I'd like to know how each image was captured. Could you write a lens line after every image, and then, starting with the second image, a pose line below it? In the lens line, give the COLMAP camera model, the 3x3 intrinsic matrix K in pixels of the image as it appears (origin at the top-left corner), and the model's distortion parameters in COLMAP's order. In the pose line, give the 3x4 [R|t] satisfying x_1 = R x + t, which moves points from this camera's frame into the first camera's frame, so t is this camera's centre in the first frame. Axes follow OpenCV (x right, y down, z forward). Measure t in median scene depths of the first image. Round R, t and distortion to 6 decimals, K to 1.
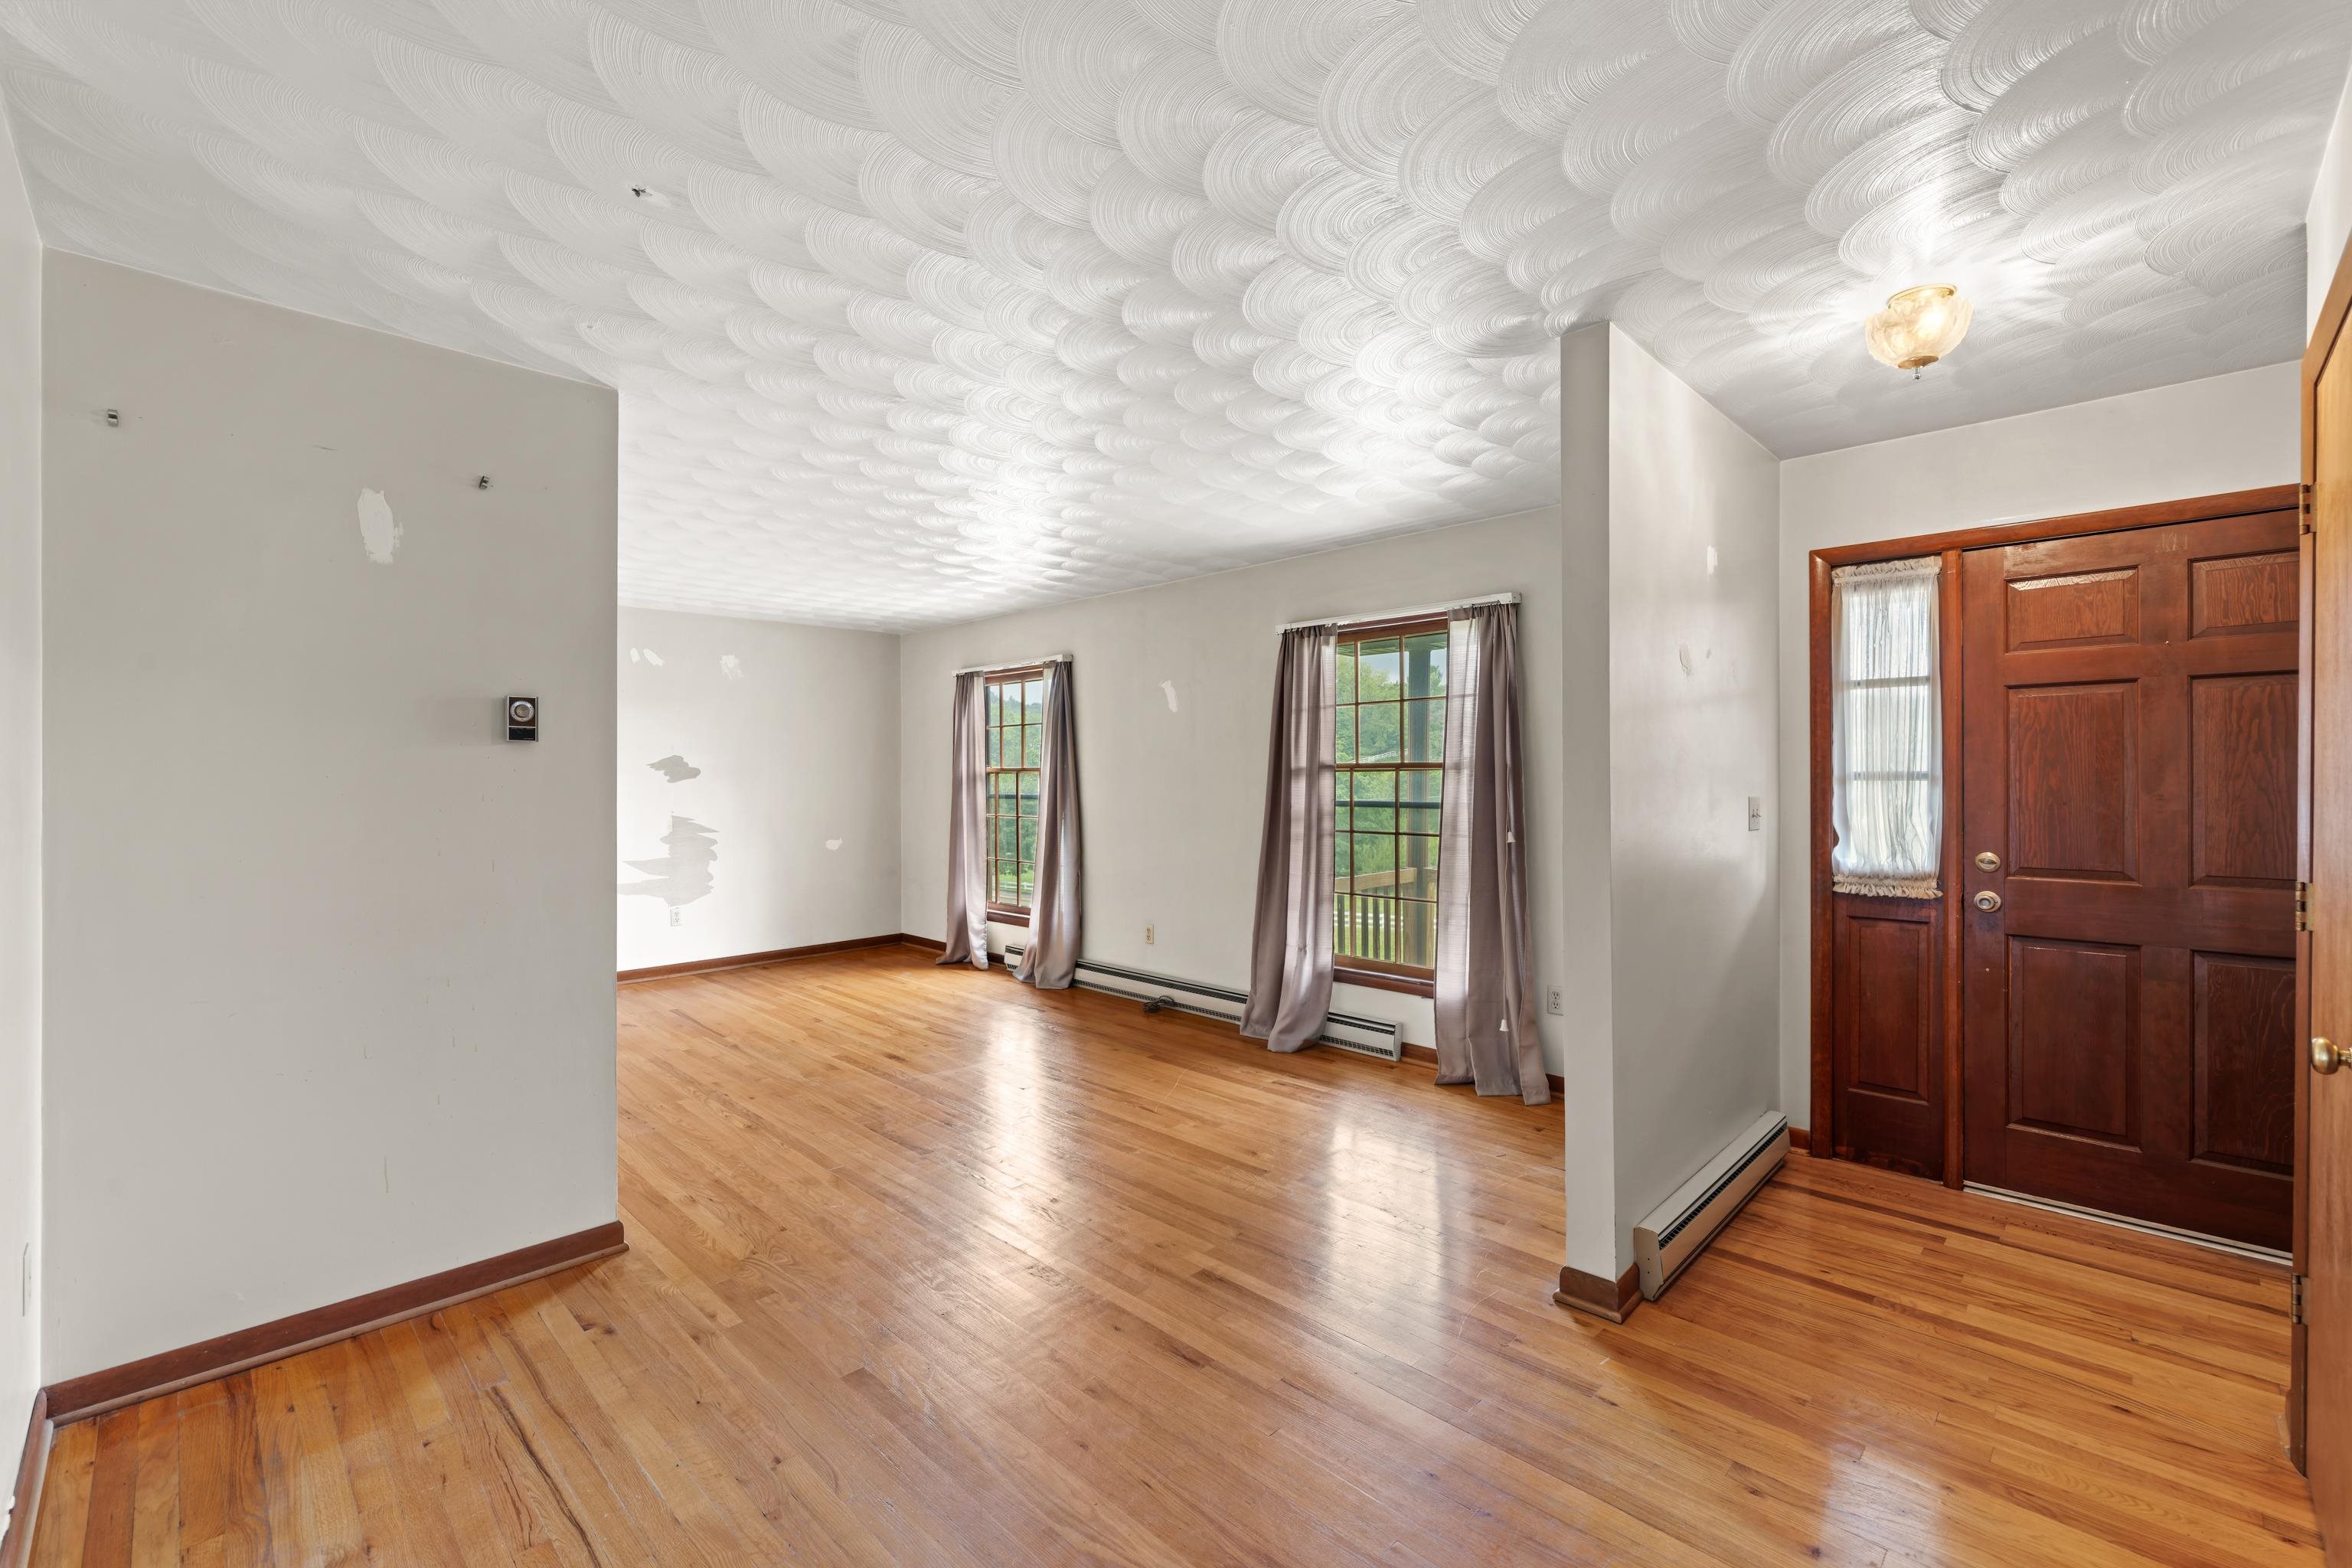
lens RADIAL K [[987.9, 0, 1173.6], [0, 987.9, 778.5], [0, 0, 1]] dist [0.000979, 0.000383]
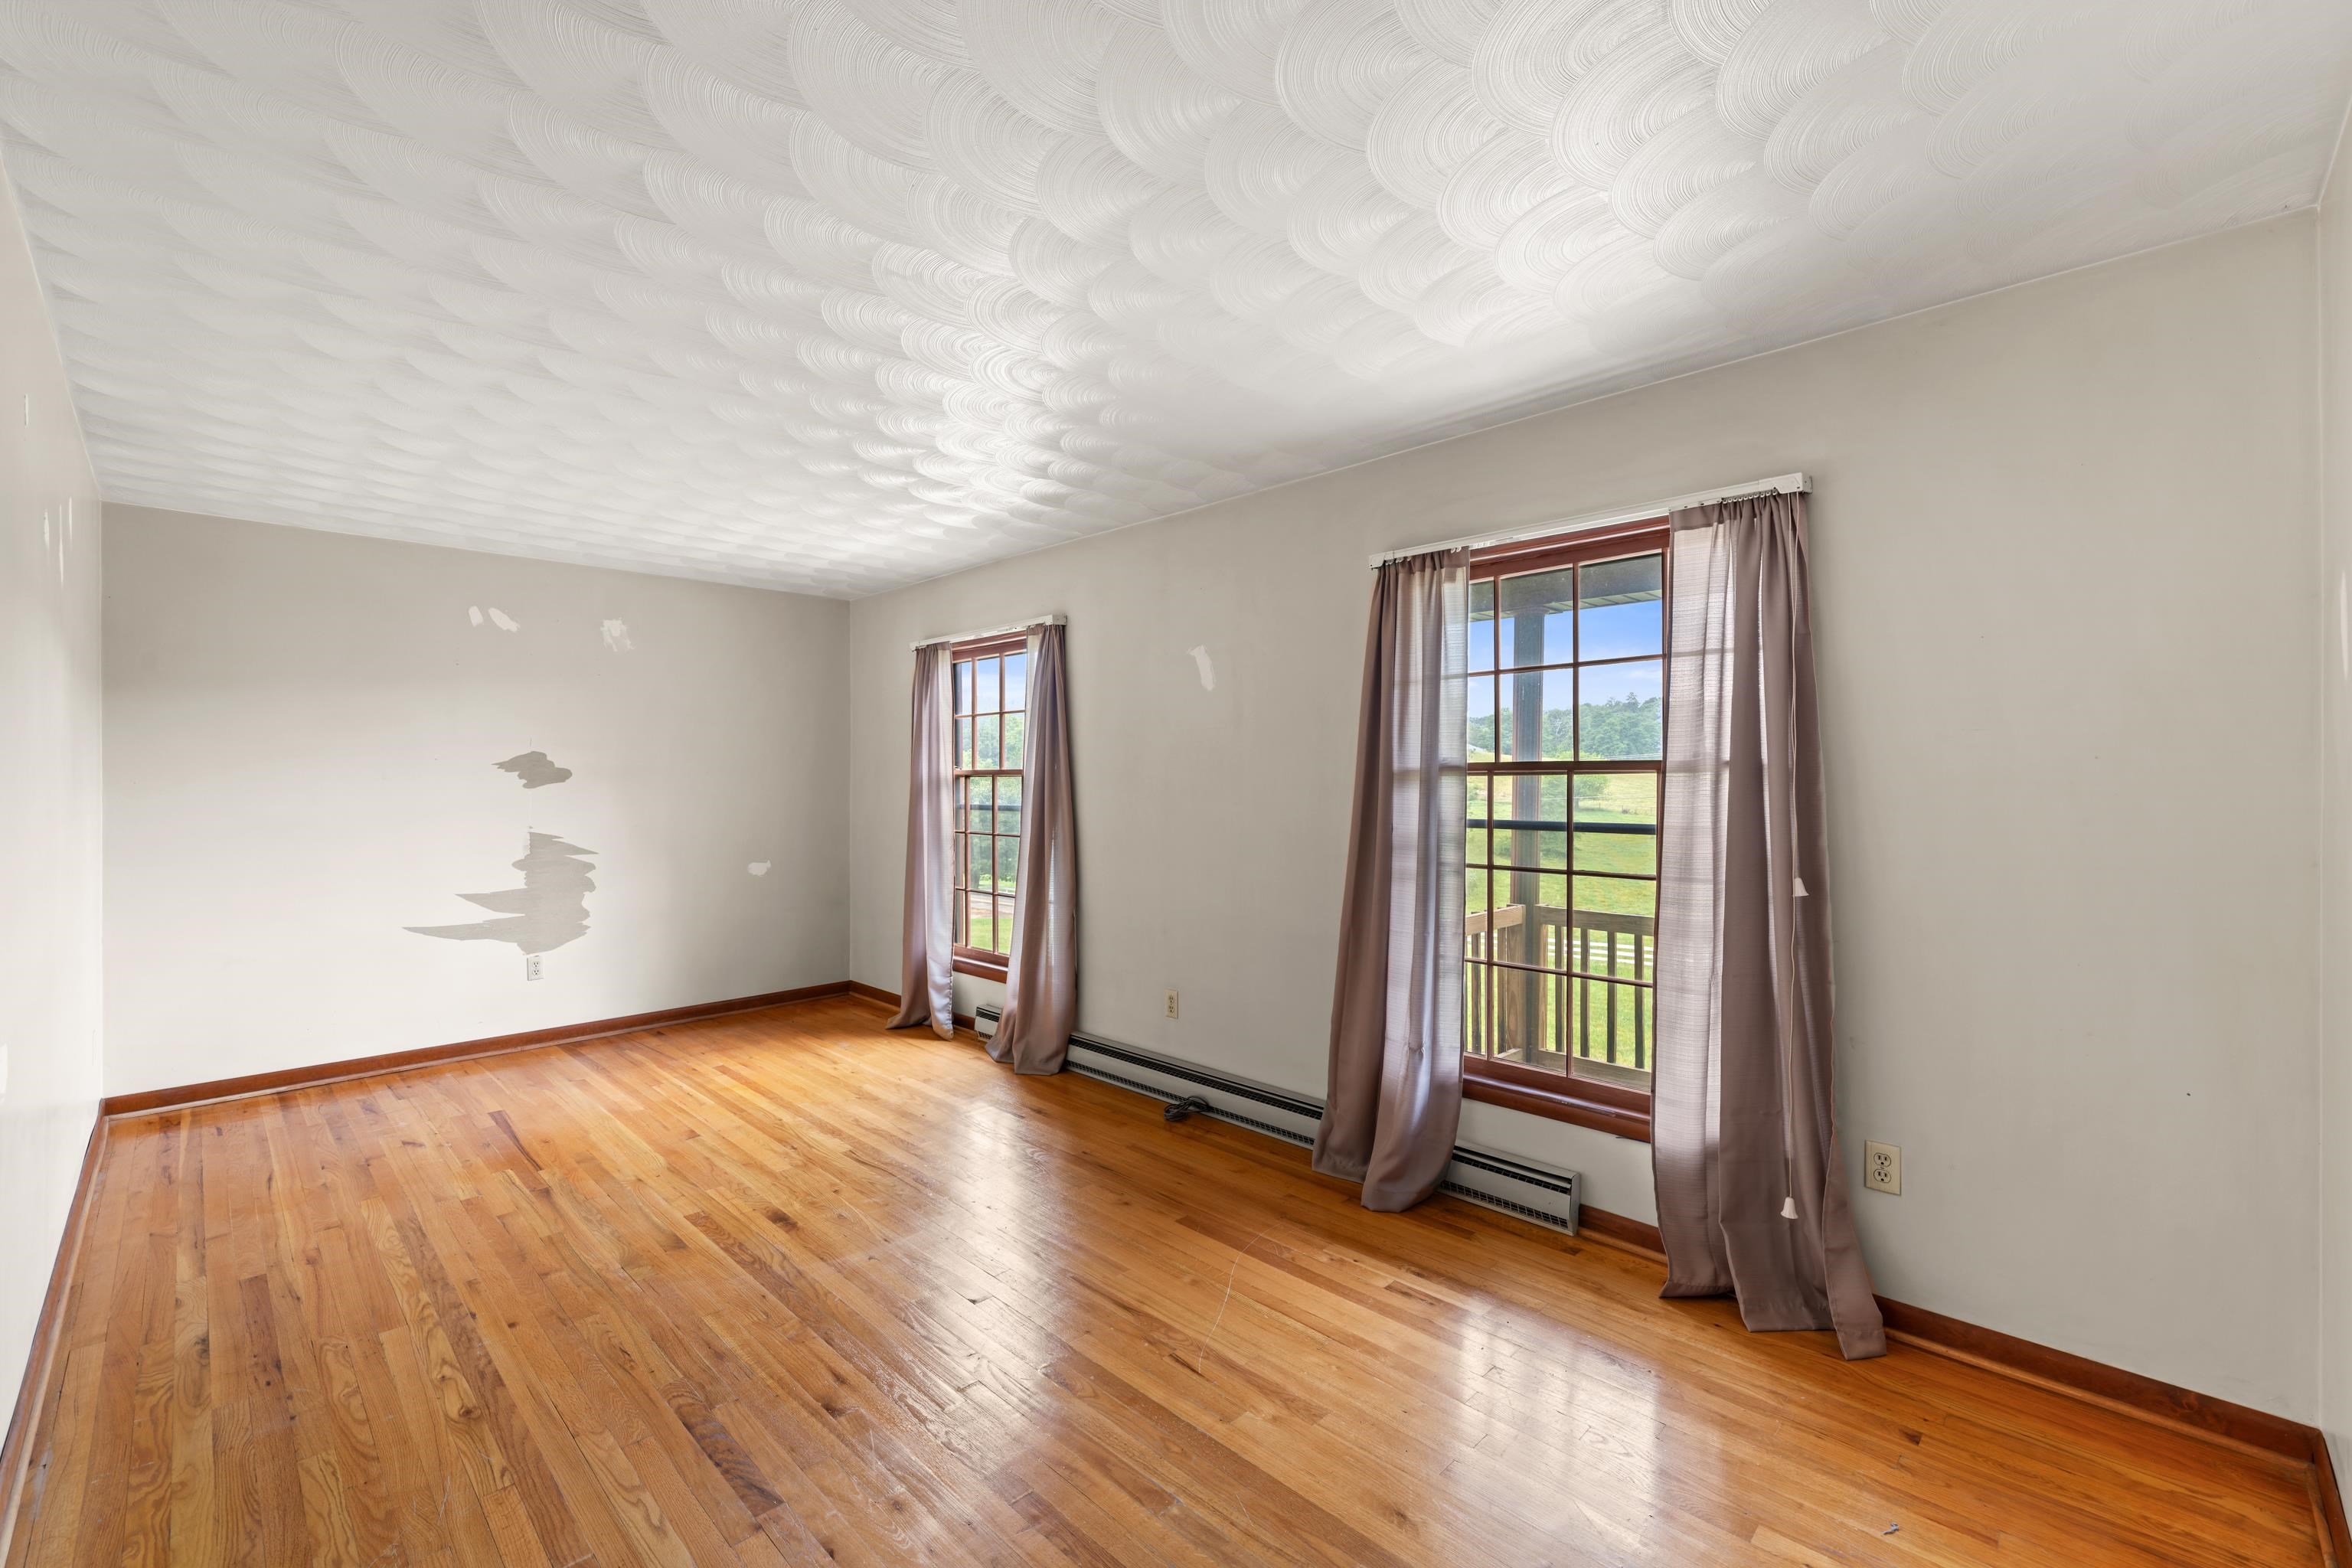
lens RADIAL K [[987.9, 0, 1177.3], [0, 987.9, 777.7], [0, 0, 1]] dist [0.000979, 0.000383]
pose [[0.999994, 0.002957, 0.001521, -0.026621], [-0.002949, 0.999981, -0.005370, -0.001236], [-0.001537, 0.005366, 0.999984, 0.343934]]
